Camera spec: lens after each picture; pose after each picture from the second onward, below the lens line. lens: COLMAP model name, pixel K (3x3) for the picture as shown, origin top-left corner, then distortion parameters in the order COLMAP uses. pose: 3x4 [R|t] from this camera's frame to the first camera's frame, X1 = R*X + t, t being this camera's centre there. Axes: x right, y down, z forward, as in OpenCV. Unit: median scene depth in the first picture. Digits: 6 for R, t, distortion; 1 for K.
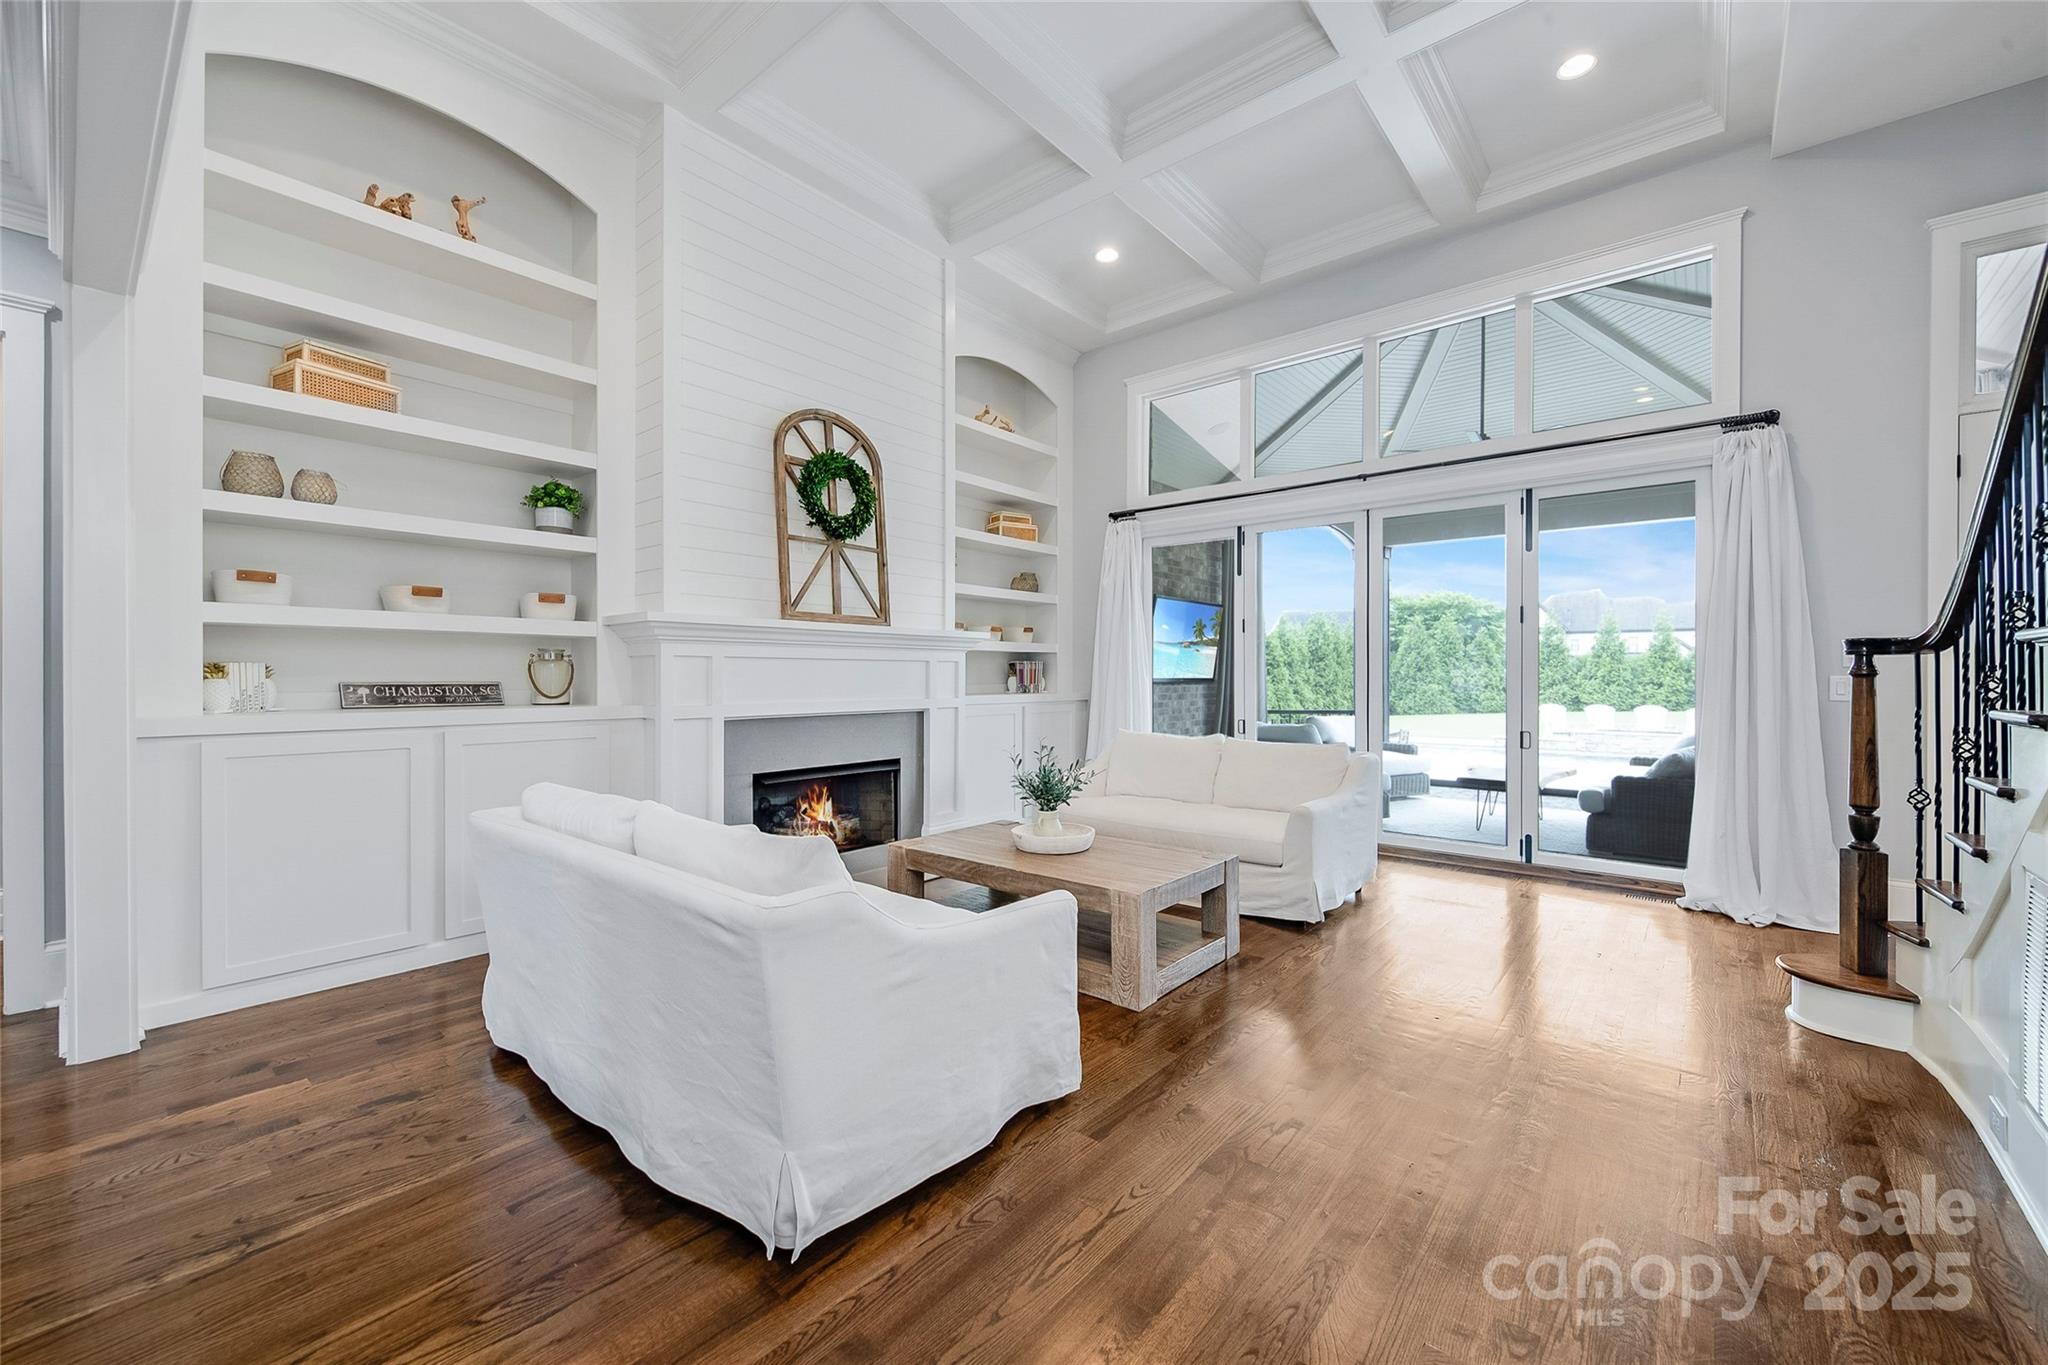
lens RADIAL K [[805.5, 0, 1024.0], [0, 805.5, 682.5], [0, 0, 1]] dist [-0.001712, -0.000143]
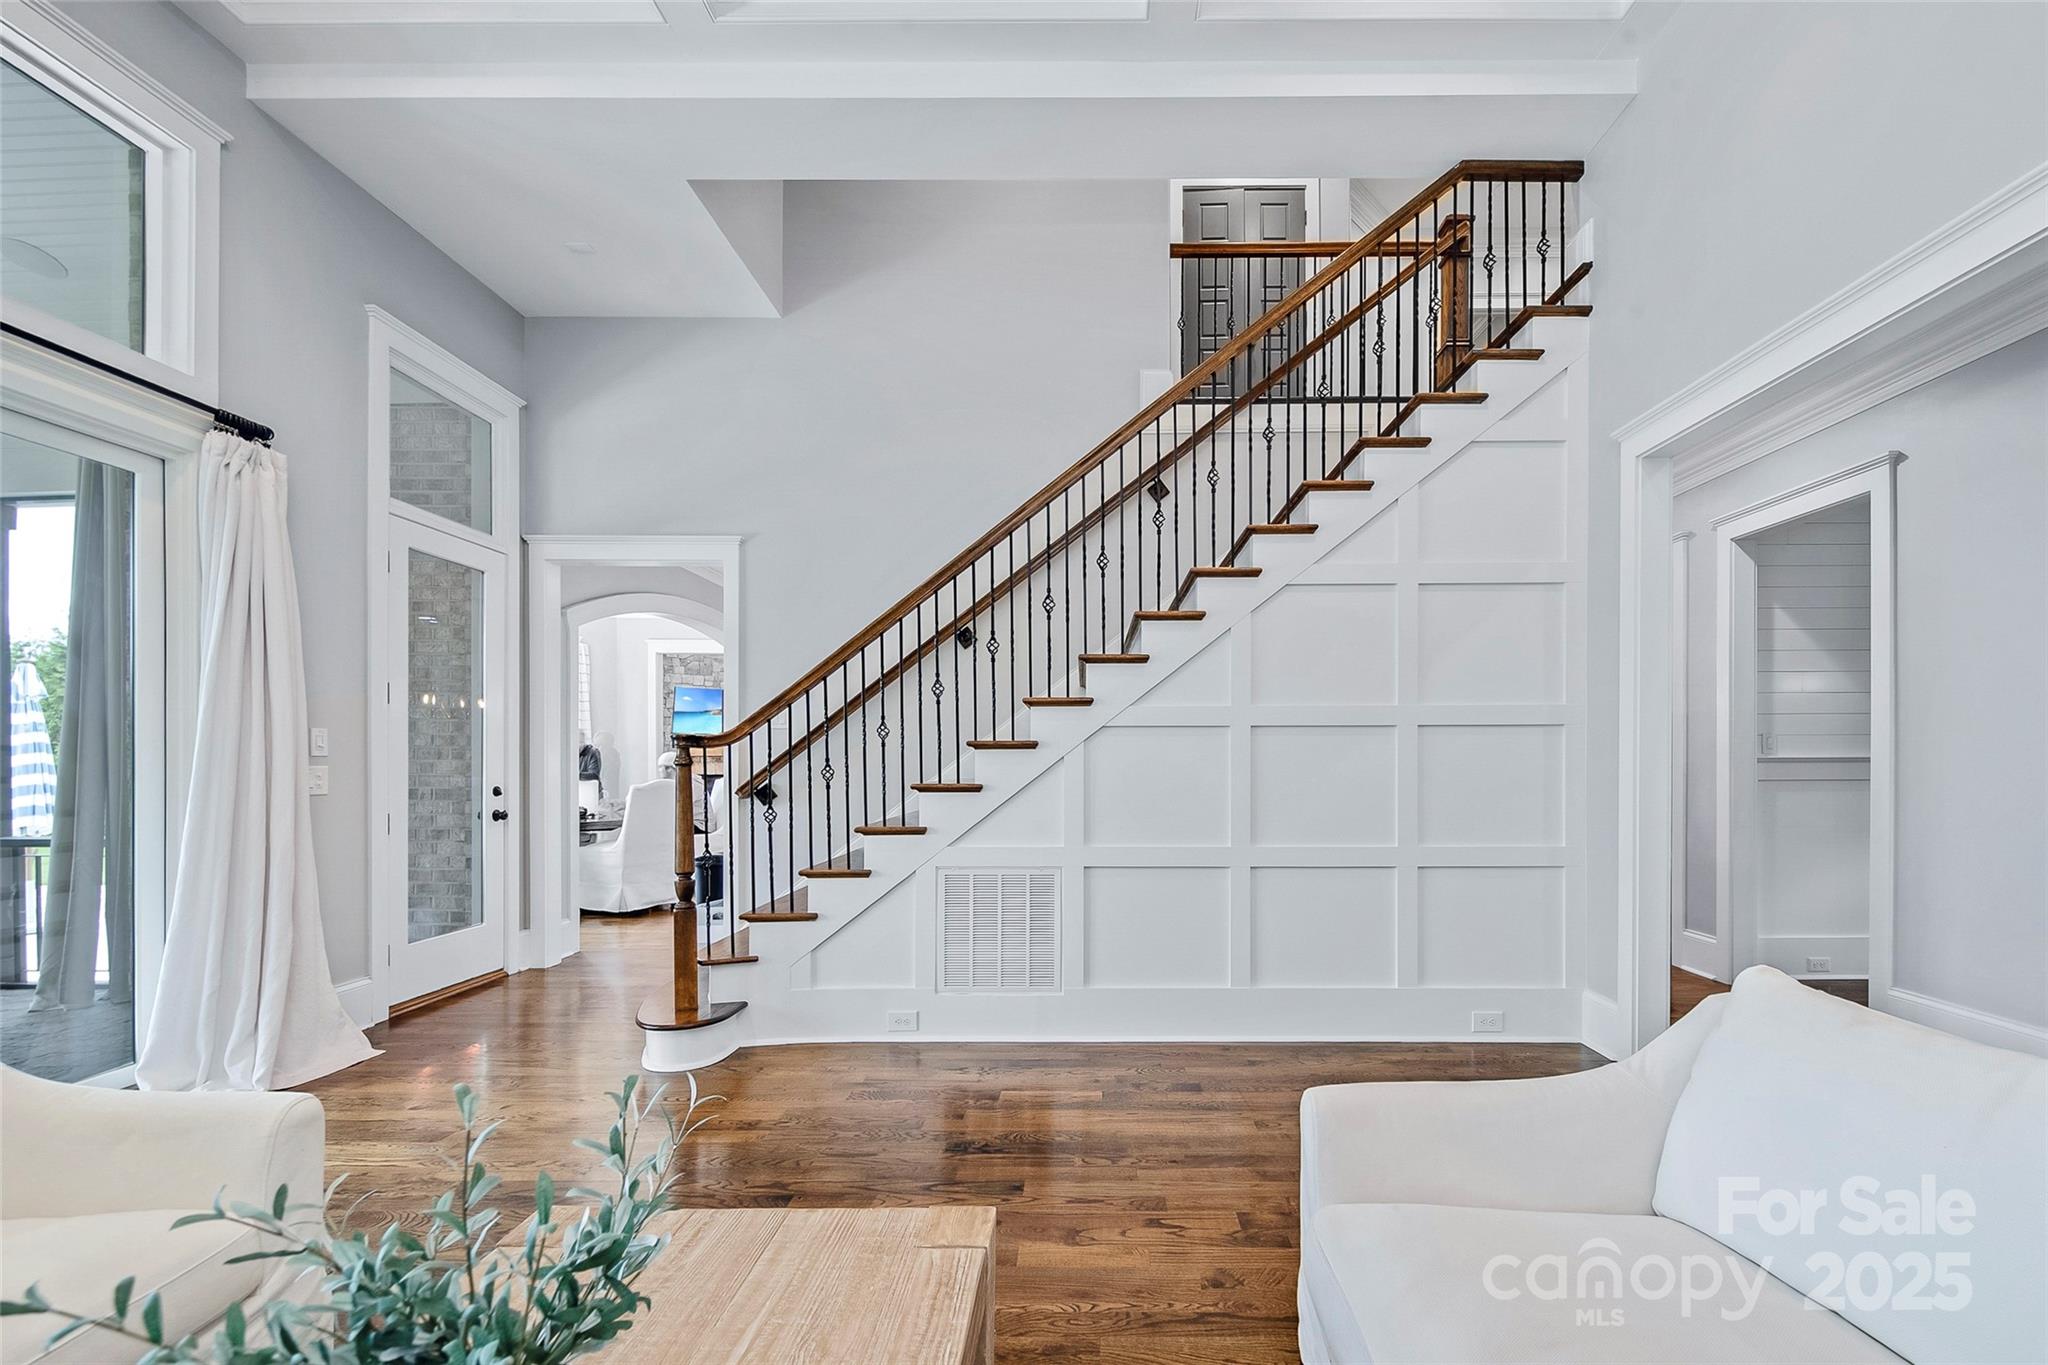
lens RADIAL K [[892.9, 0, 1025.3], [0, 892.9, 765.8], [0, 0, 1]] dist [0.001058, 0.000091]
pose [[-0.646849, 0.000696, 0.762618, -0.186498], [0.009122, 0.999935, 0.006824, -0.006696], [-0.762564, 0.011371, -0.646813, 0.880557]]
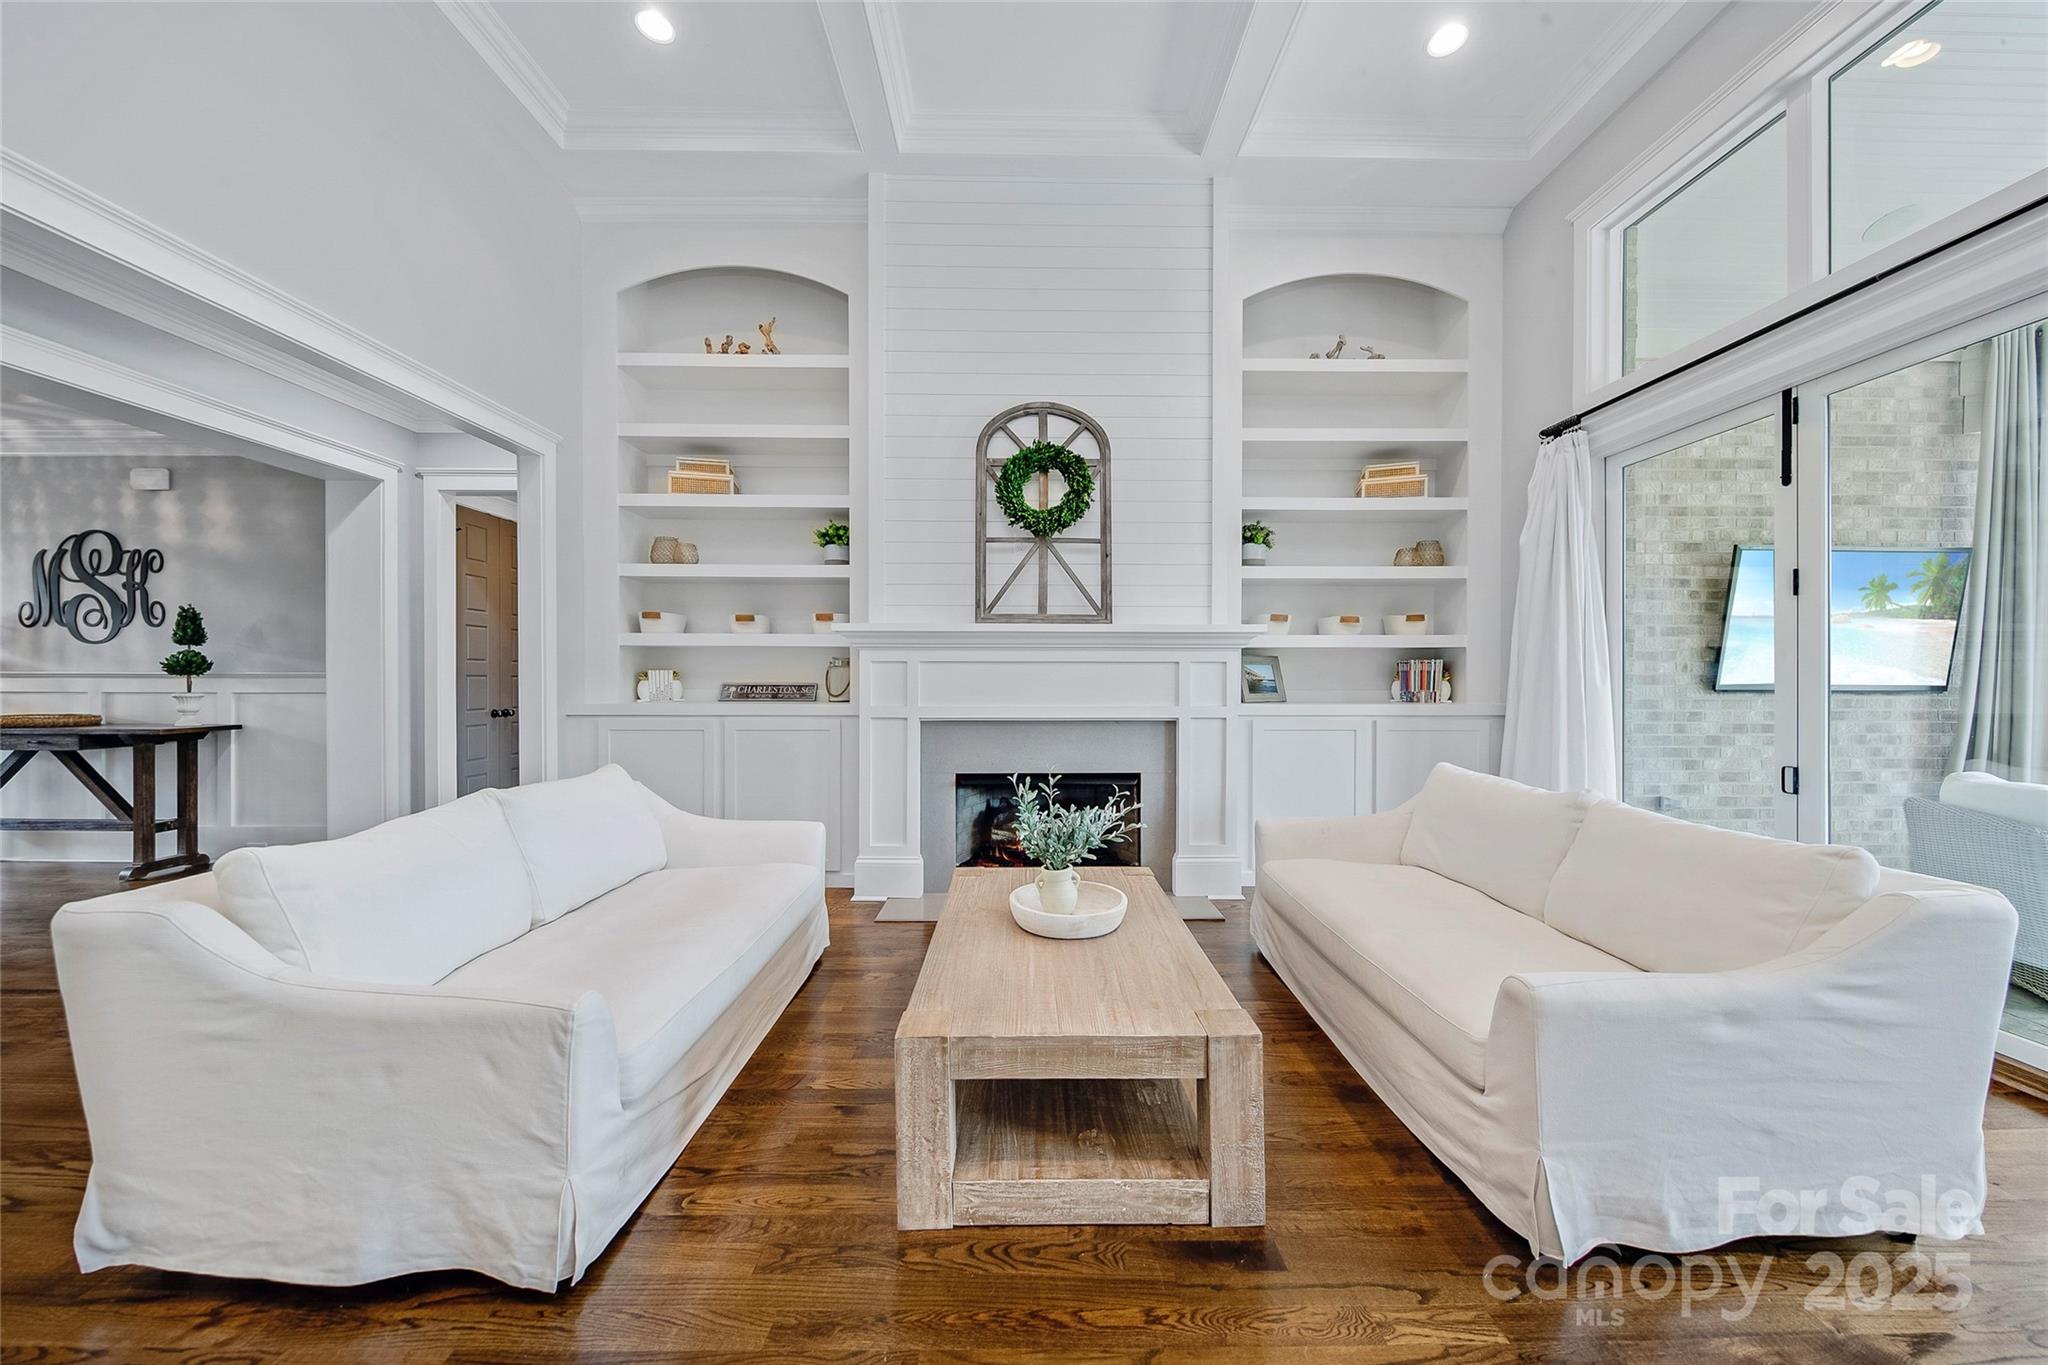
lens RADIAL K [[697.4, 0, 1024.0], [0, 697.4, 682.5], [0, 0, 1]] dist [-0.001171, -0.000237]
pose [[0.649529, 0.003682, -0.760328, 0.376331], [-0.007617, 0.999970, -0.001664, -0.002683], [0.760299, 0.006872, 0.649537, 0.450997]]
